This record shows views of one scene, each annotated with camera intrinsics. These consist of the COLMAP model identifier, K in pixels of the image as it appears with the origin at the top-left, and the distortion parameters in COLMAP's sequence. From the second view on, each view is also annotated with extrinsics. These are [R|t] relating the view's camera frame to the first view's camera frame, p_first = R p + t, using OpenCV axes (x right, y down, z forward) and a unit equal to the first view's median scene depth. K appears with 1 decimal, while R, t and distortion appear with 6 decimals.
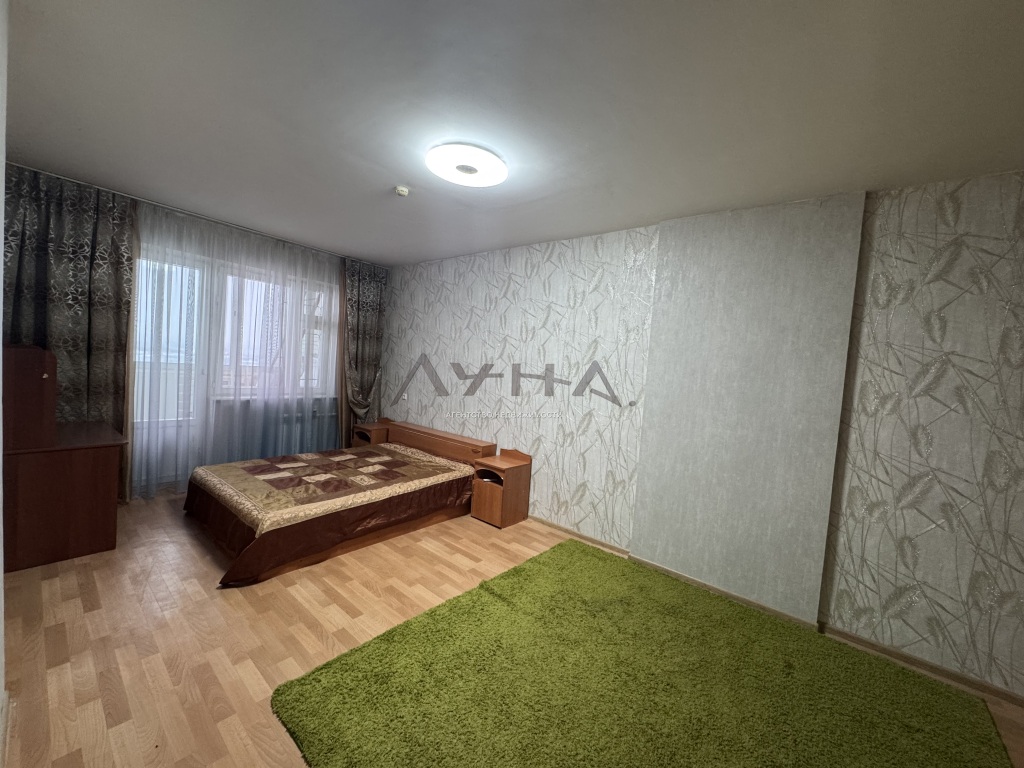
lens RADIAL K [[409.2, 0, 512.5], [0, 409.2, 379.9], [0, 0, 1]] dist [-0.001205, -0.000142]
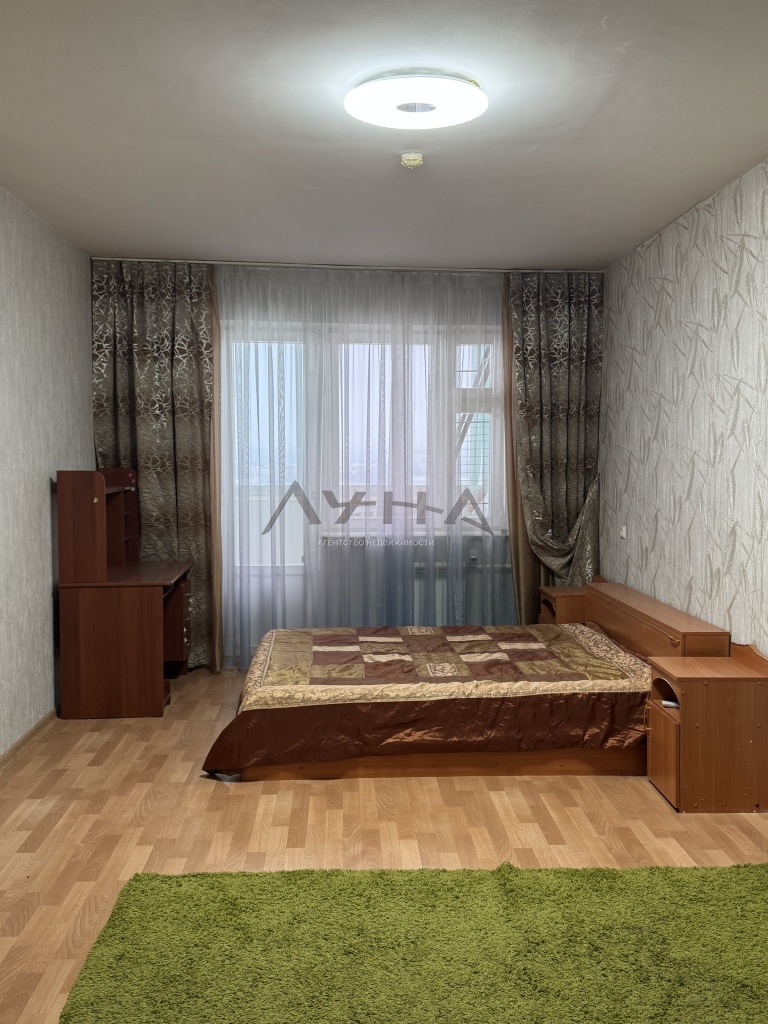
lens RADIAL K [[960.5, 0, 384.0], [0, 960.5, 512.0], [0, 0, 1]] dist [0.185032, -0.396630]
pose [[0.673984, -0.028792, -0.738185, 0.613584], [0.021233, 0.999582, -0.019601, 0.052589], [0.738441, -0.002464, 0.674314, 0.036213]]
